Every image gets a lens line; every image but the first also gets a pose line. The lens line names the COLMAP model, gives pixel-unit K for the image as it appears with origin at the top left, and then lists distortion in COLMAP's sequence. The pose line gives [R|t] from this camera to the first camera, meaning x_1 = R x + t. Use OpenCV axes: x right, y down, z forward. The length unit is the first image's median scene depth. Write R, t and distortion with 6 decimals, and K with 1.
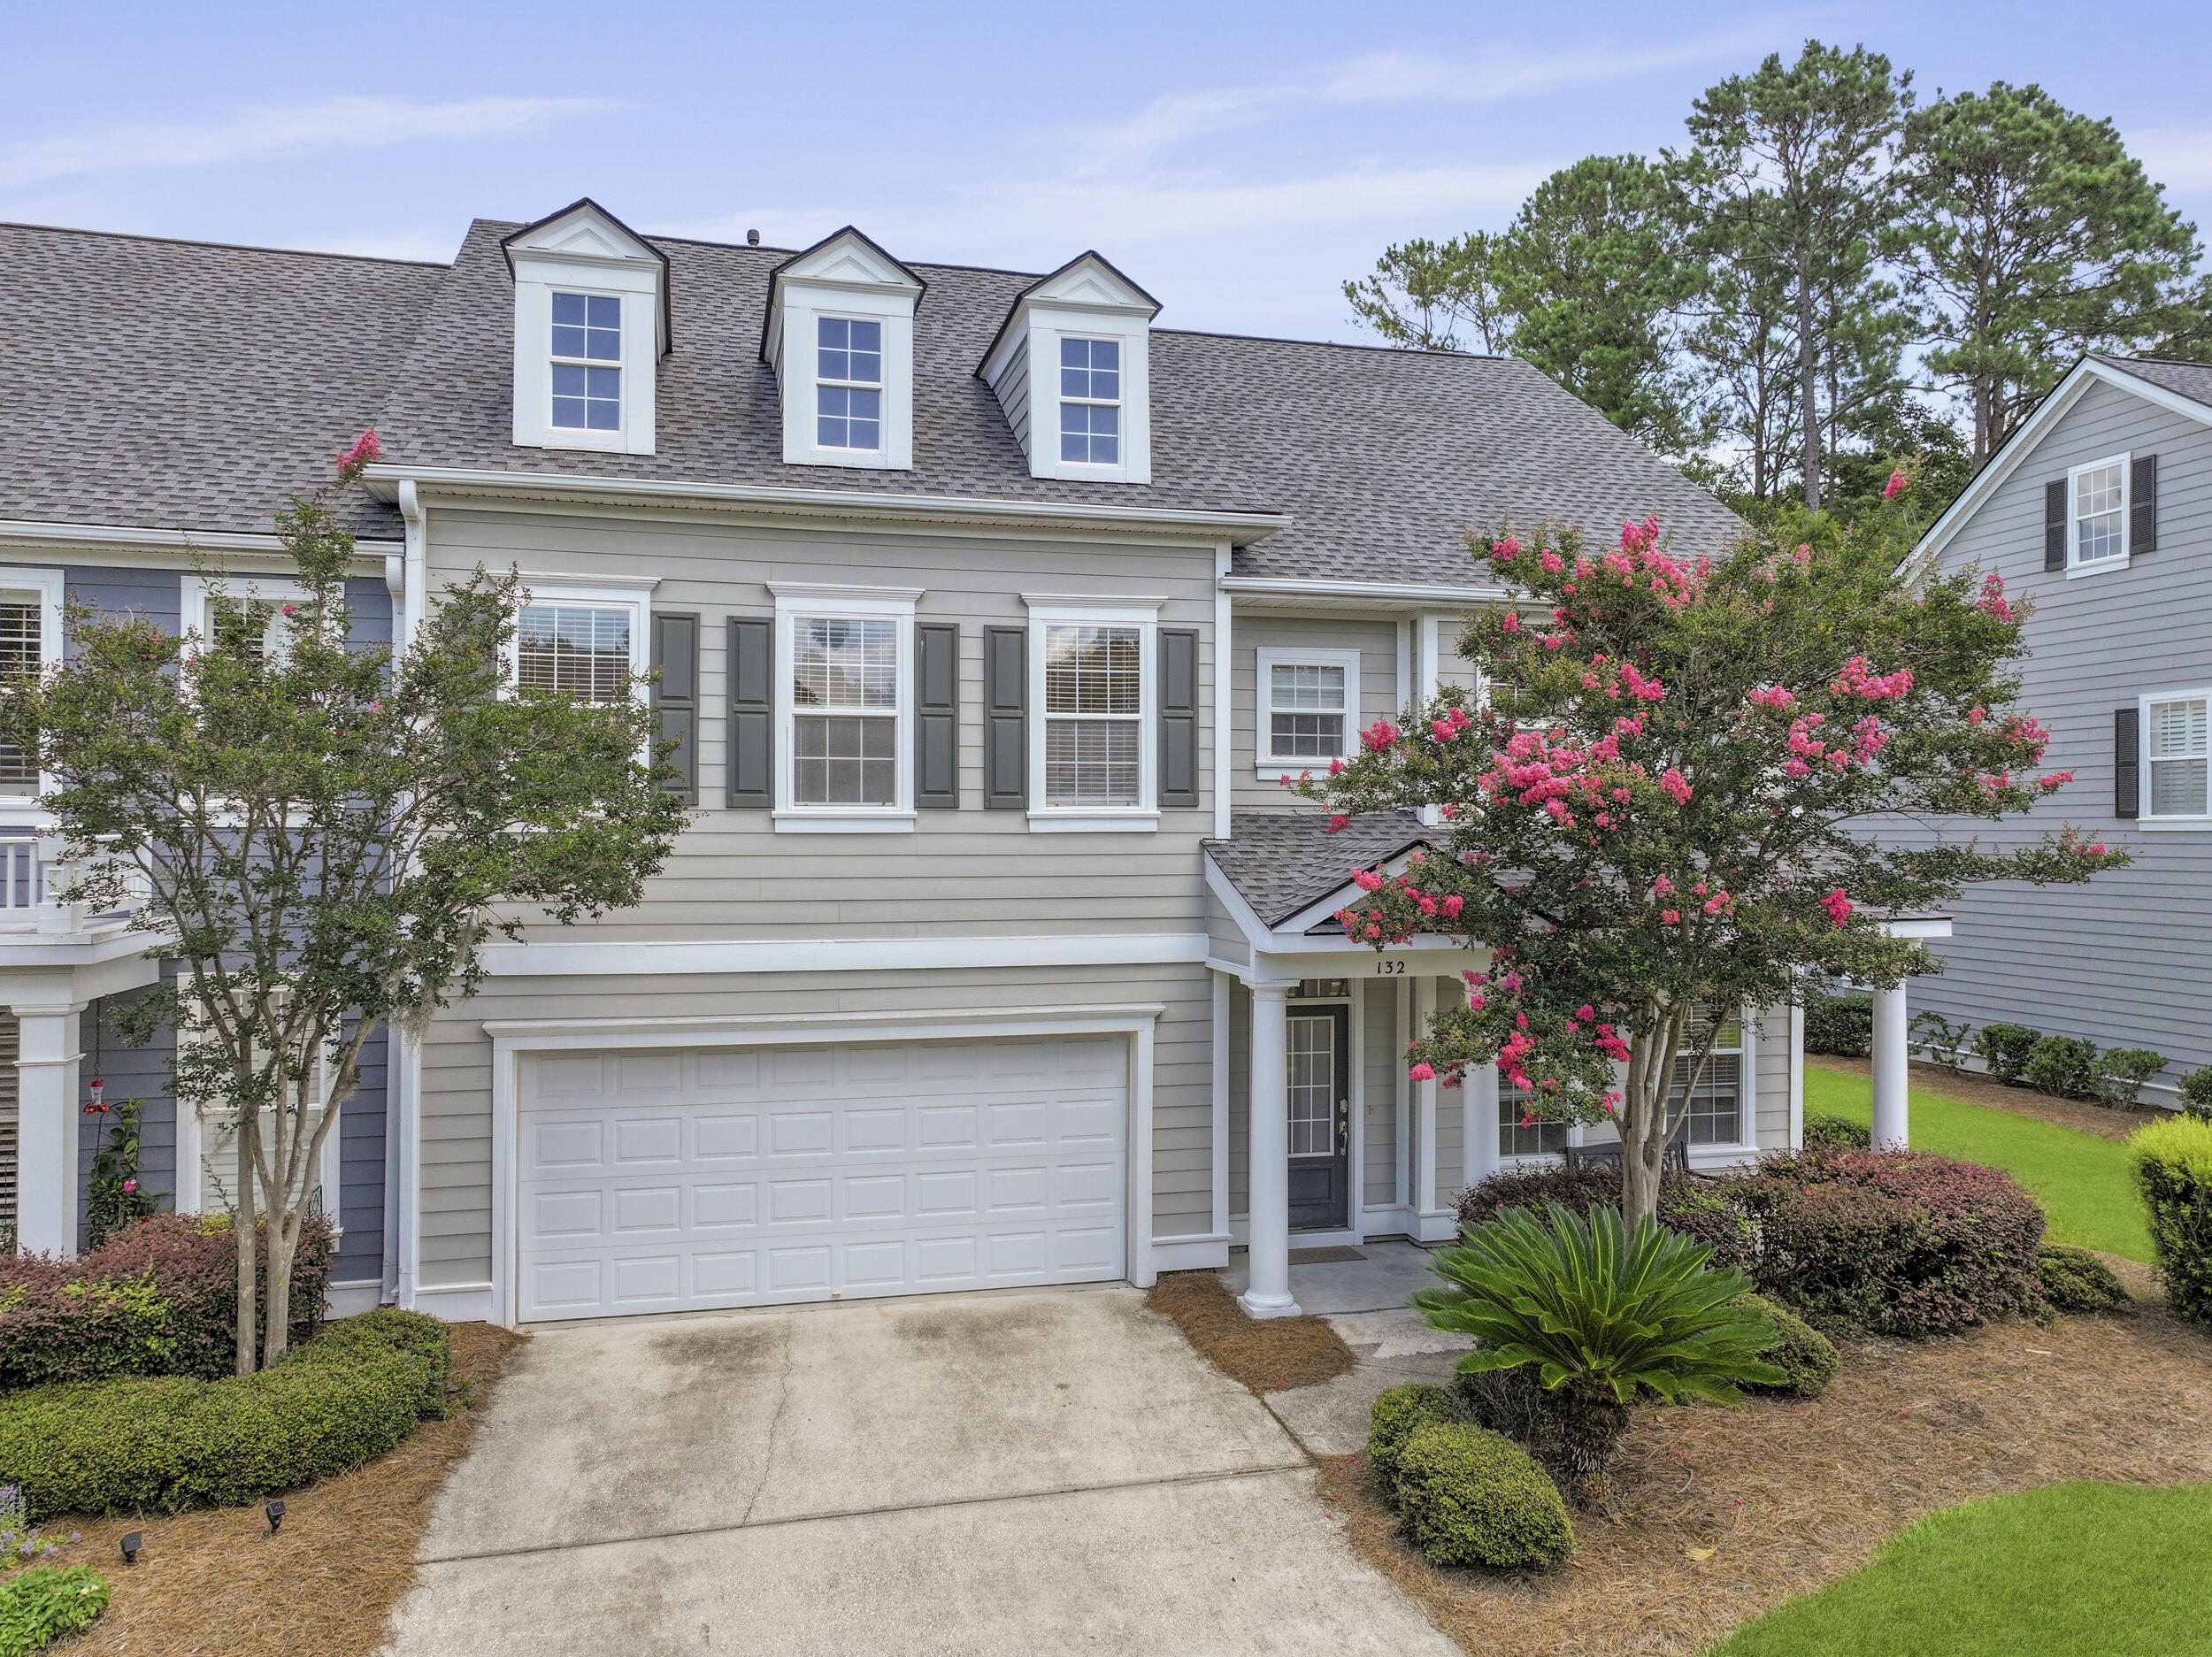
lens RADIAL K [[1546.0, 0, 1114.6], [0, 1546.0, 835.8], [0, 0, 1]] dist [0.010419, 0.008278]
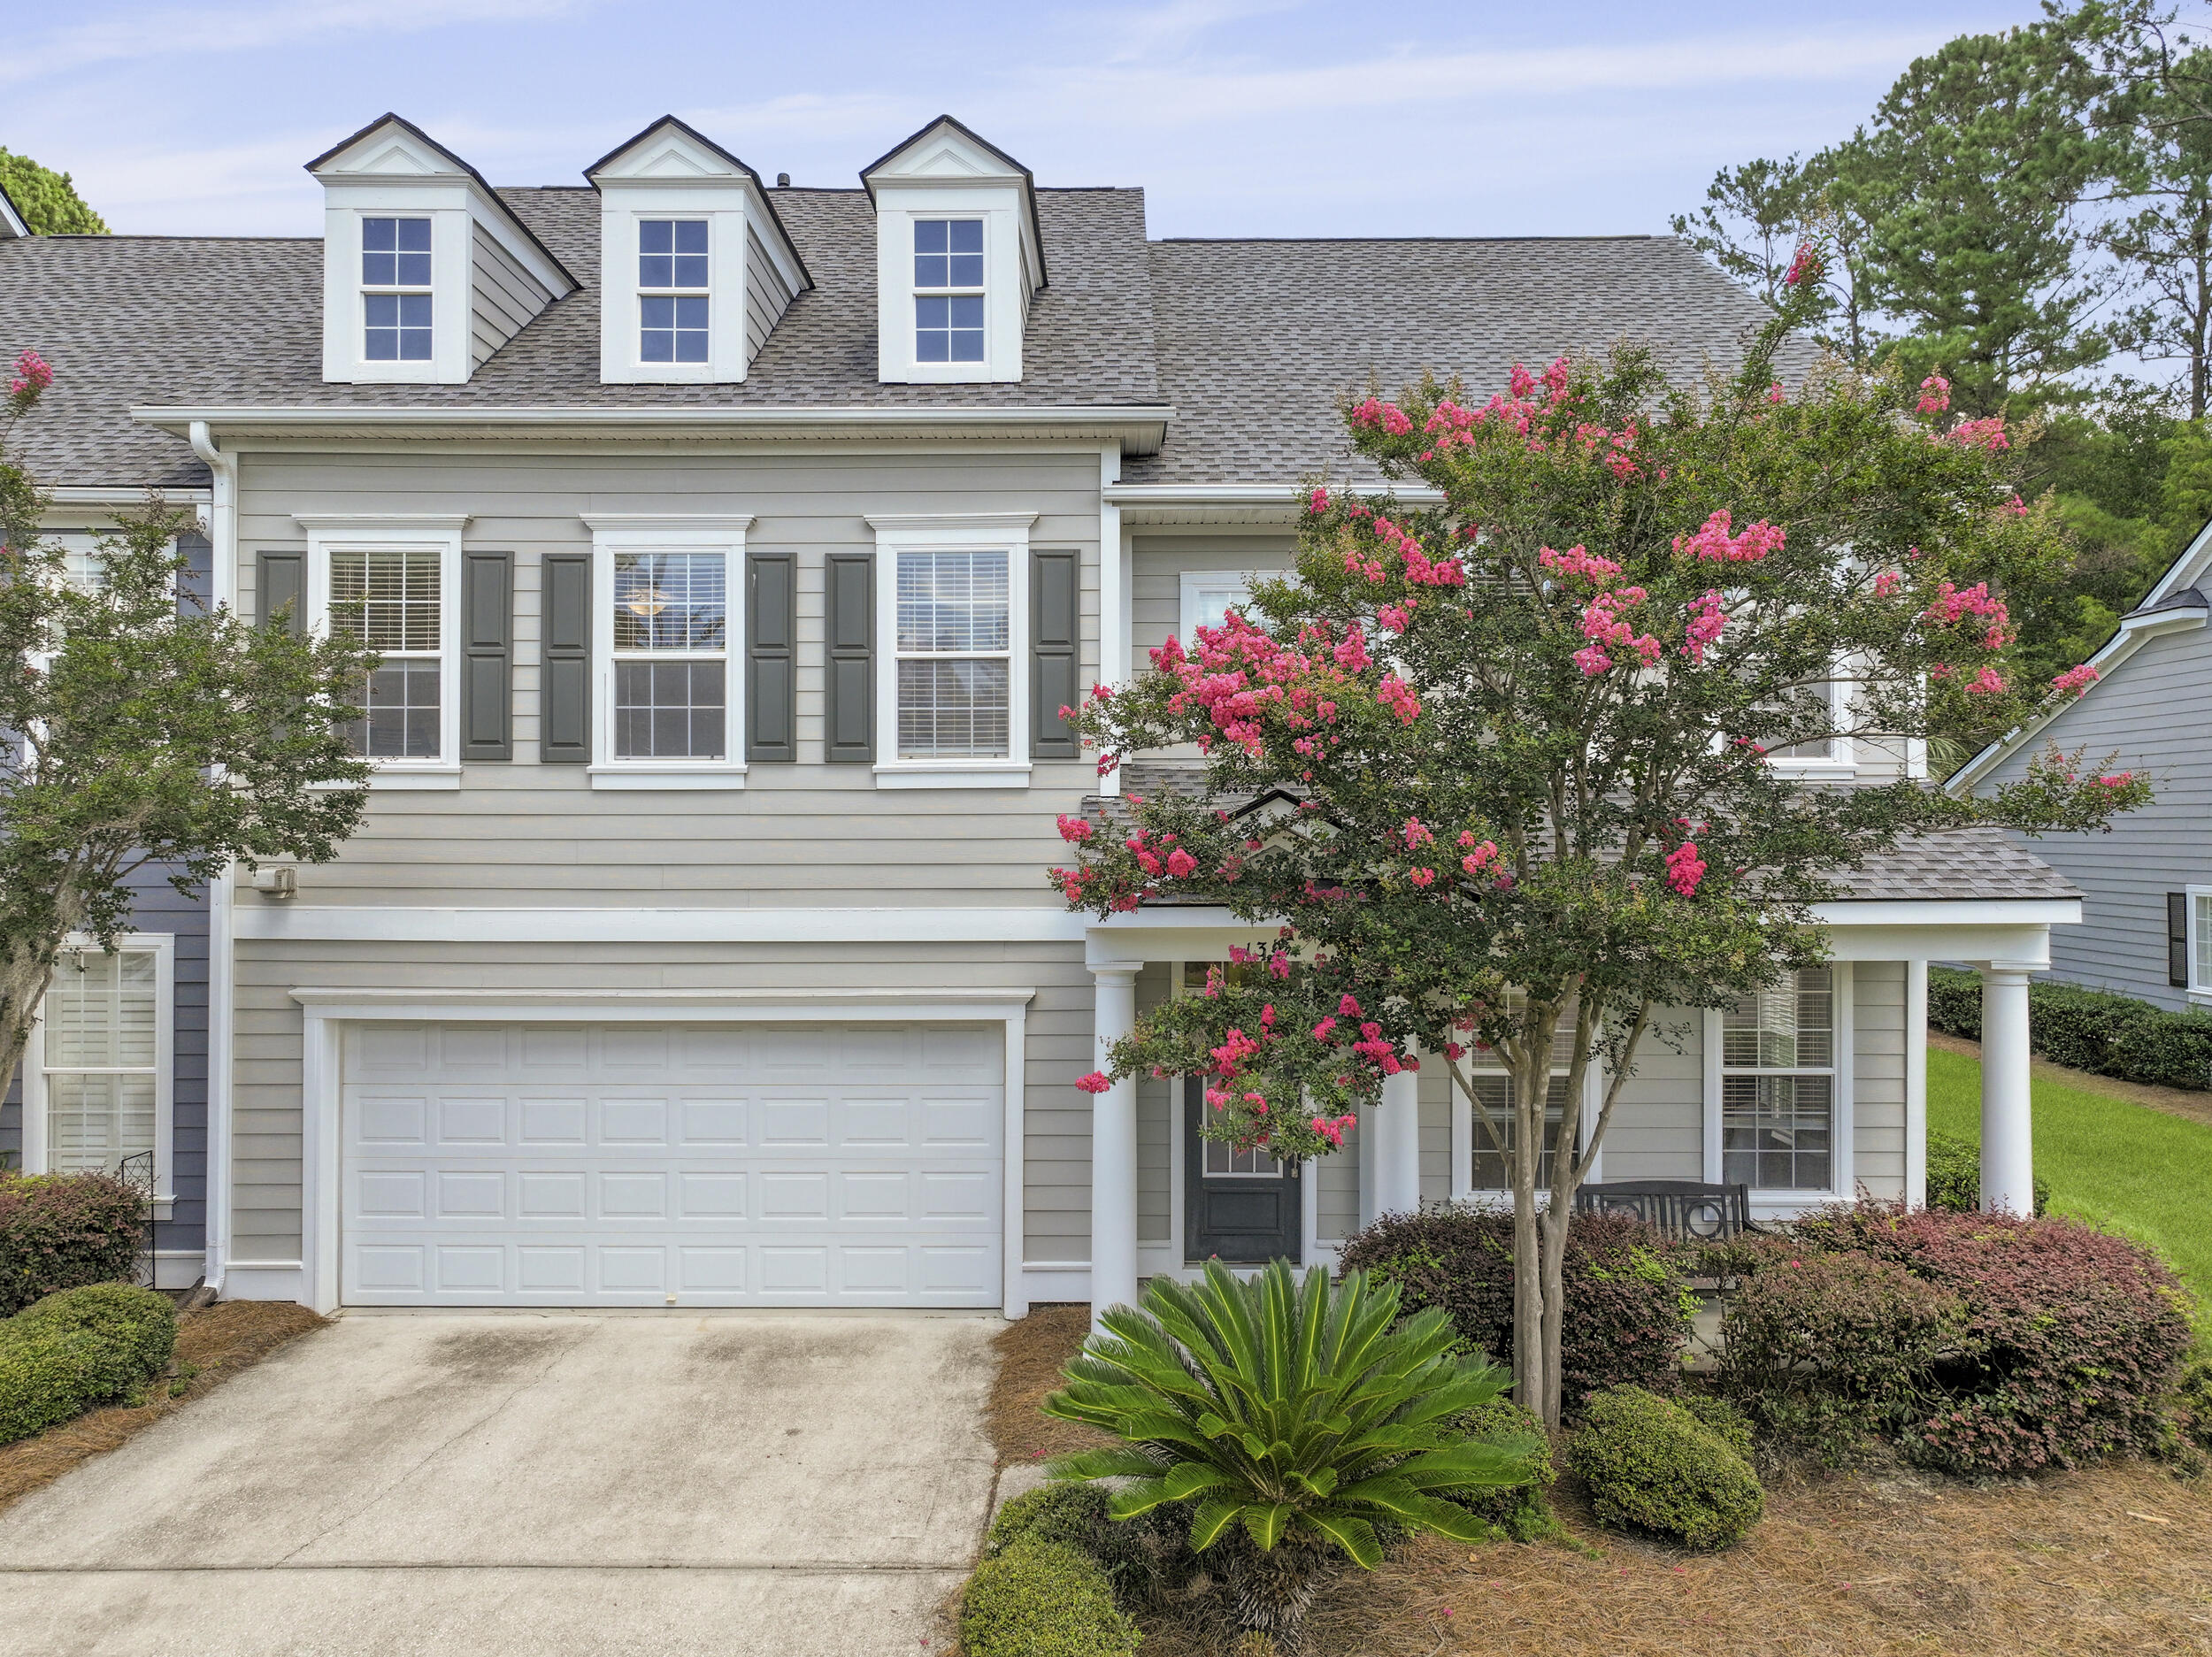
lens RADIAL K [[1546.0, 0, 1093.7], [0, 1546.0, 834.3], [0, 0, 1]] dist [0.010419, 0.008278]
pose [[0.966197, -0.001398, -0.257801, 0.298748], [0.001213, 0.999999, -0.000875, 0.025235], [0.257802, 0.000533, 0.966198, 0.192430]]
